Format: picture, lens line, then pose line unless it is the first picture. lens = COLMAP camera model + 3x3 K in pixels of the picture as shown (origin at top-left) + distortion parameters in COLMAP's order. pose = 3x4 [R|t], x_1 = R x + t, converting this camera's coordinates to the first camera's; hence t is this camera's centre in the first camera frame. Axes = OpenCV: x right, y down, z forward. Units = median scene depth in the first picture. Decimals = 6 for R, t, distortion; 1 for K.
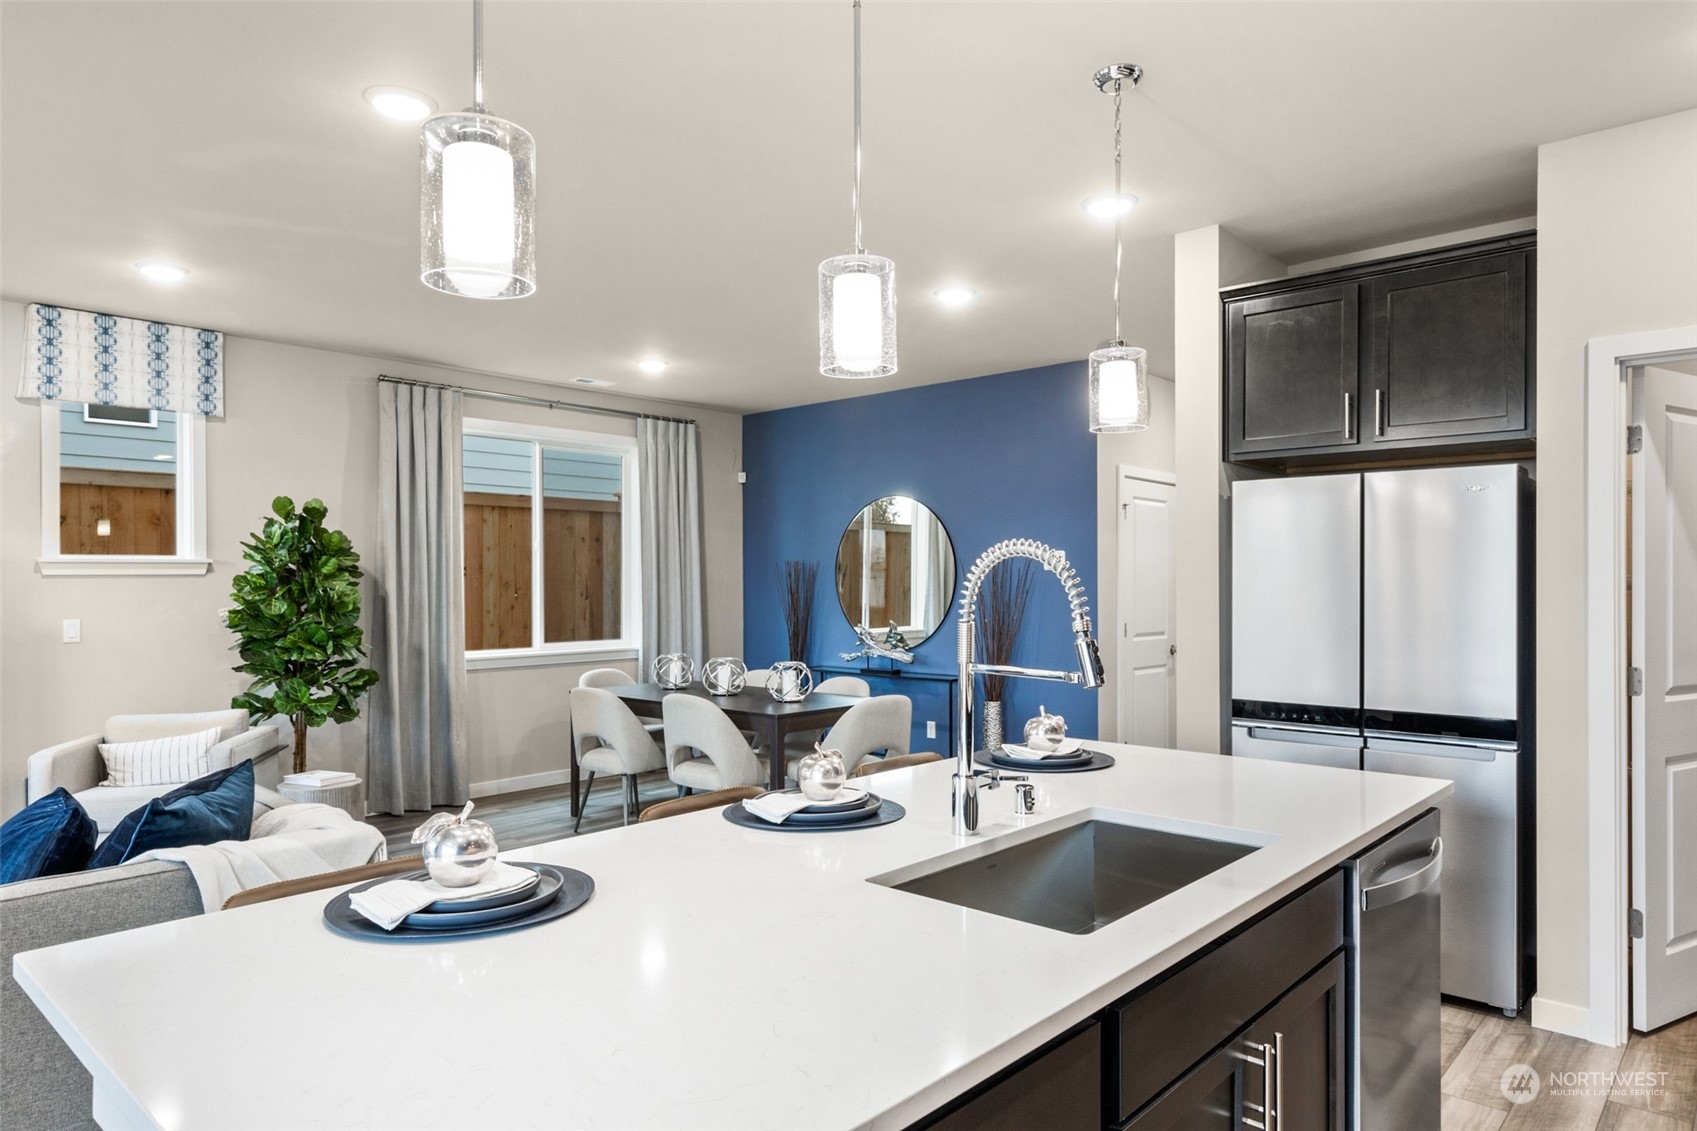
lens RADIAL K [[1053.9, 0, 848.8], [0, 1053.9, 572.9], [0, 0, 1]] dist [0.000699, 0.000155]
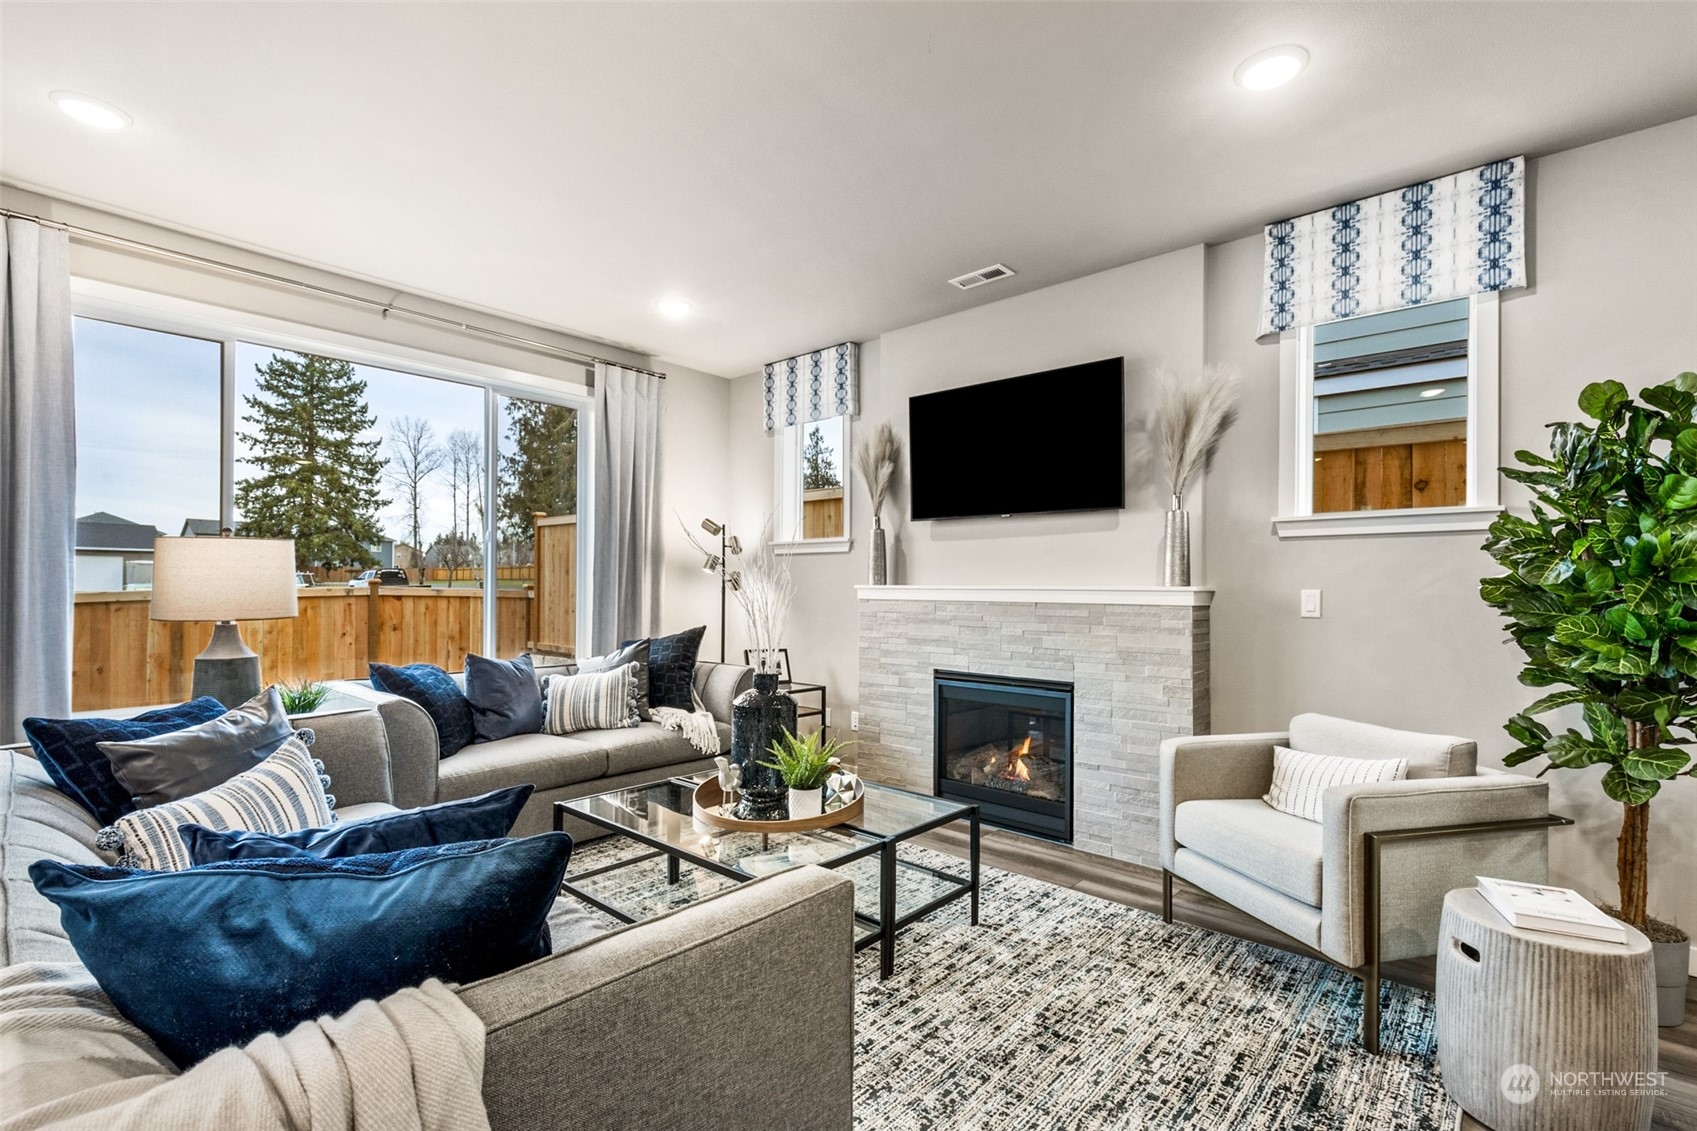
lens RADIAL K [[776.4, 0, 849.0], [0, 776.4, 581.7], [0, 0, 1]] dist [-0.000486, -0.000135]
pose [[0.010202, -0.001126, -0.999947, -0.127247], [-0.003236, 0.999994, -0.001159, 0.038604], [0.999943, 0.003248, 0.010198, 0.612484]]
